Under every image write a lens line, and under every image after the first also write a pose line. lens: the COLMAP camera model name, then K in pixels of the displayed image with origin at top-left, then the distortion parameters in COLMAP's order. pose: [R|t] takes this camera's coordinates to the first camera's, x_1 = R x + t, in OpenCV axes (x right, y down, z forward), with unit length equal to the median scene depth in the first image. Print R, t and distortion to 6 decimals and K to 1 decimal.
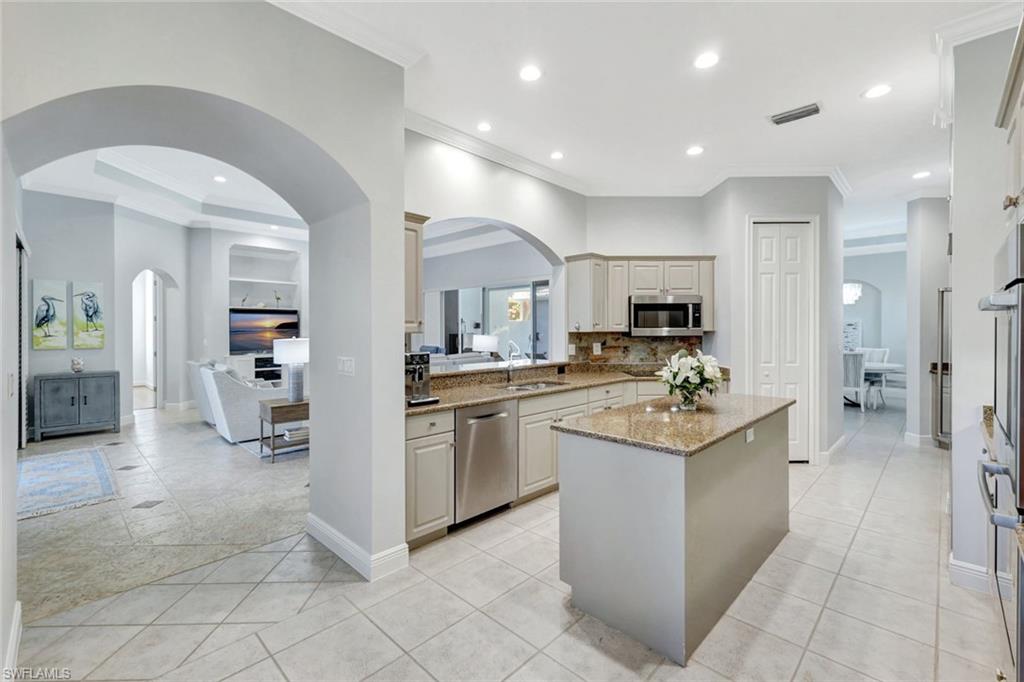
lens RADIAL K [[448.0, 0, 512.7], [0, 448.0, 332.6], [0, 0, 1]] dist [-0.000086, -0.000238]
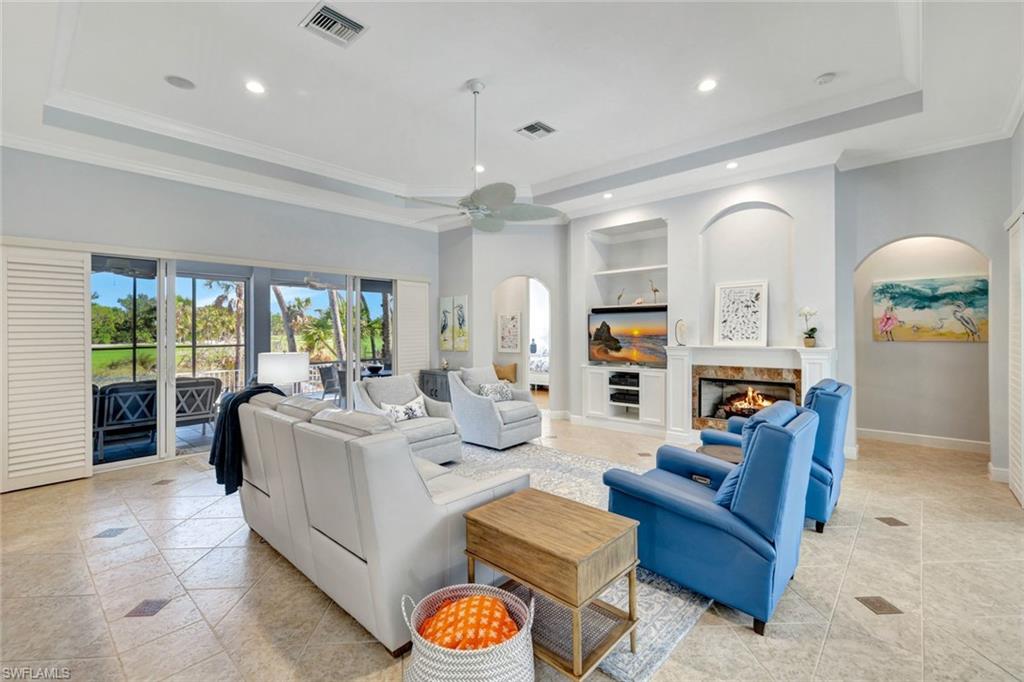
lens RADIAL K [[448.0, 0, 512.7], [0, 448.0, 332.6], [0, 0, 1]] dist [-0.000086, -0.000238]
pose [[0.027619, 0.006086, -0.999600, 0.271155], [0.004665, 0.999970, 0.006217, -0.021407], [0.999608, -0.004835, 0.027590, 1.143835]]
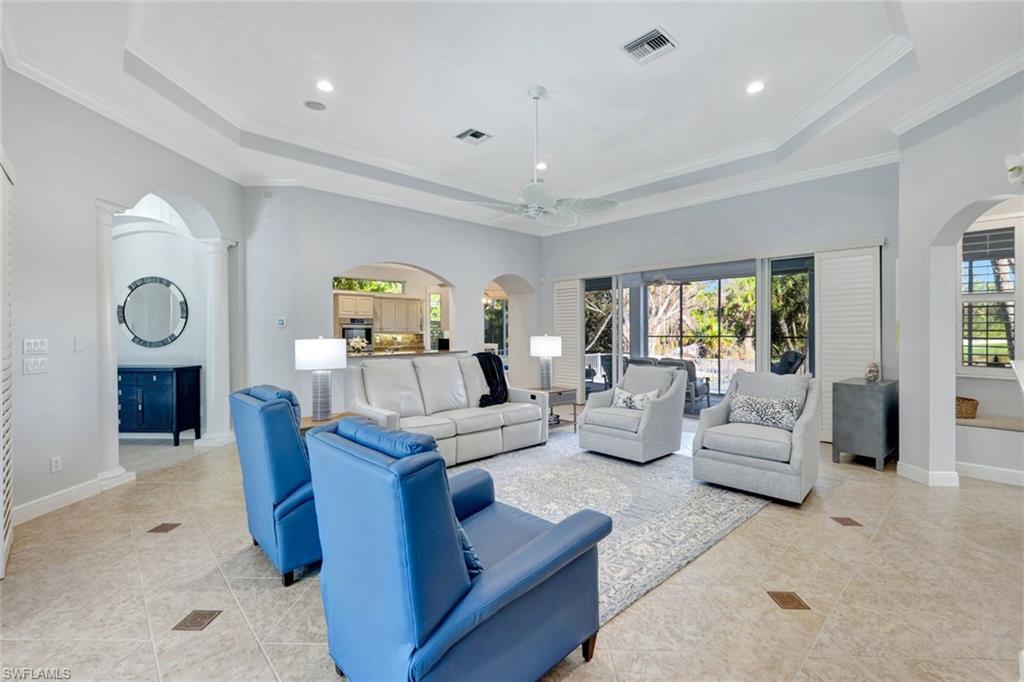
lens RADIAL K [[445.0, 0, 509.0], [0, 445.0, 334.8], [0, 0, 1]] dist [0.001048, -0.000192]
pose [[-0.998158, 0.003617, 0.060553, -0.378246], [0.004512, 0.999883, 0.014650, -0.007751], [-0.060493, 0.014896, -0.998057, 1.806588]]
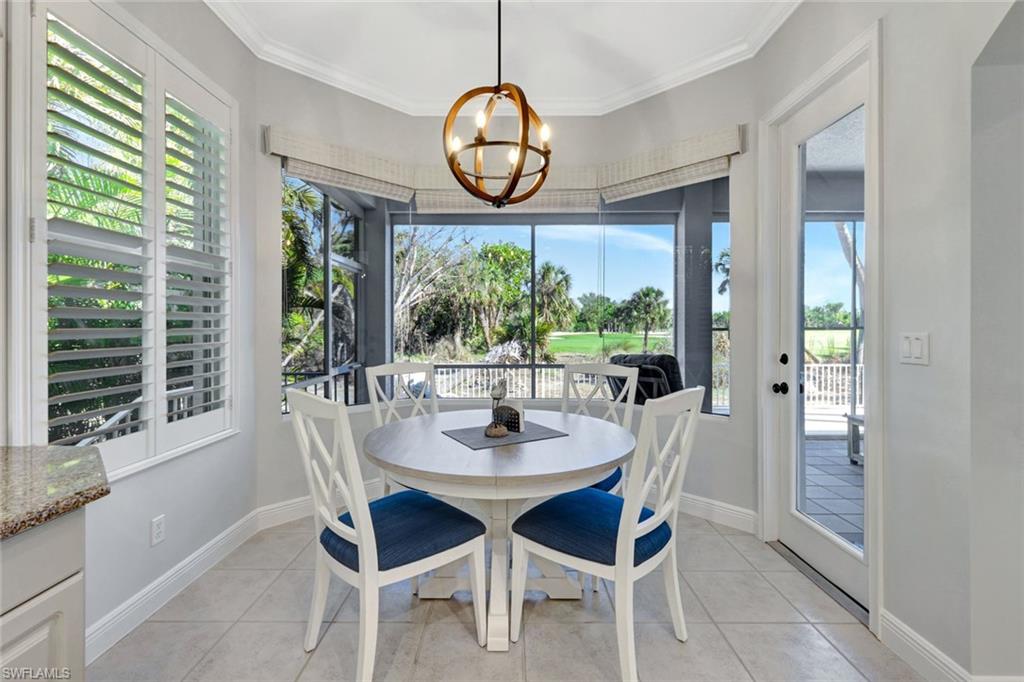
lens RADIAL K [[447.6, 0, 510.1], [0, 447.6, 326.4], [0, 0, 1]] dist [-0.002278, -0.000095]
pose [[-0.728010, 0.003665, -0.685556, 0.061730], [-0.000880, 0.999980, 0.006282, 0.019201], [0.685566, 0.005177, -0.727993, 0.256393]]
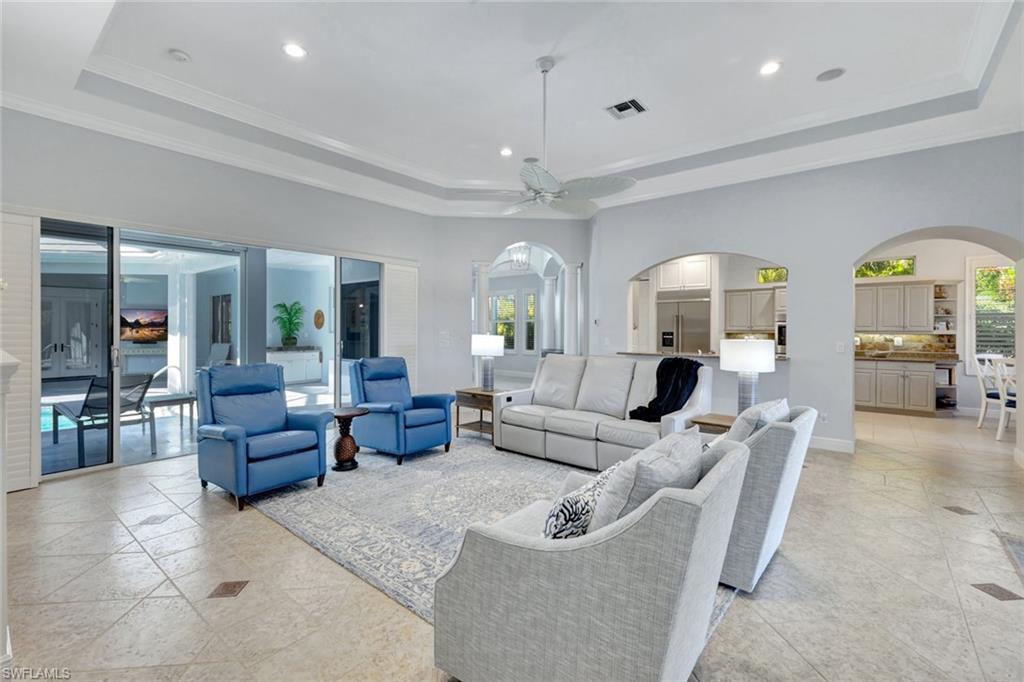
lens RADIAL K [[447.6, 0, 510.1], [0, 447.6, 326.4], [0, 0, 1]] dist [-0.002278, -0.000095]
pose [[-0.081552, 0.004801, 0.996657, -1.000612], [0.002953, 0.999985, -0.004575, -0.005698], [-0.996665, 0.002570, -0.081565, 1.207588]]
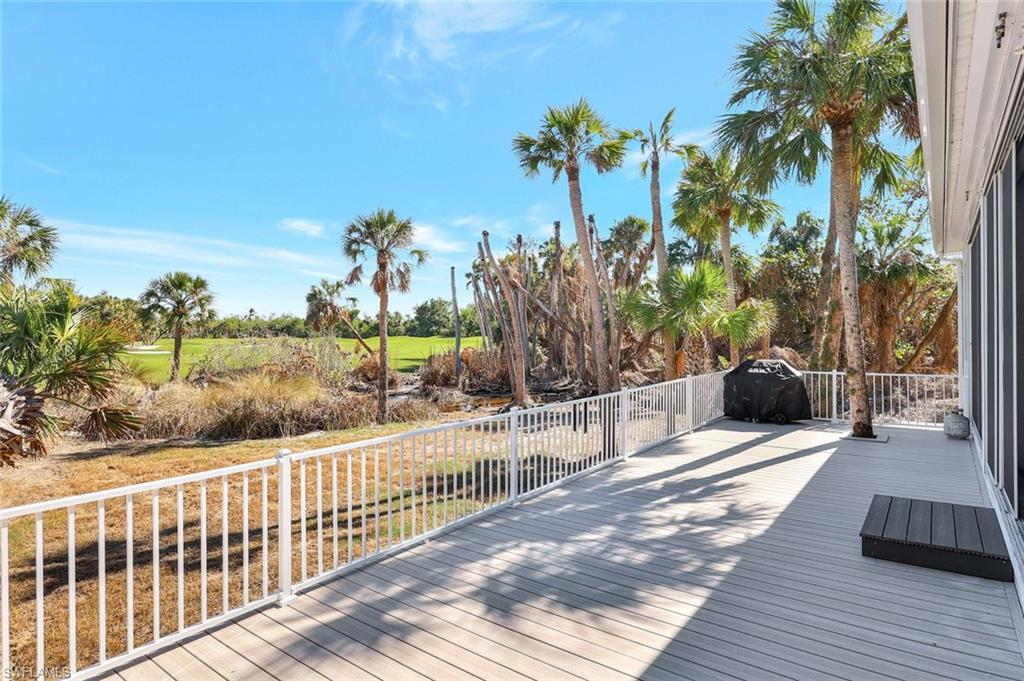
lens RADIAL K [[563.1, 0, 513.1], [0, 563.1, 335.6], [0, 0, 1]] dist [0.023228, -0.000430]
pose [[0.112125, 0.006769, -0.993671, -0.427758], [0.007362, 0.999944, 0.007643, 0.028192], [0.993667, -0.008172, 0.112069, -0.590979]]
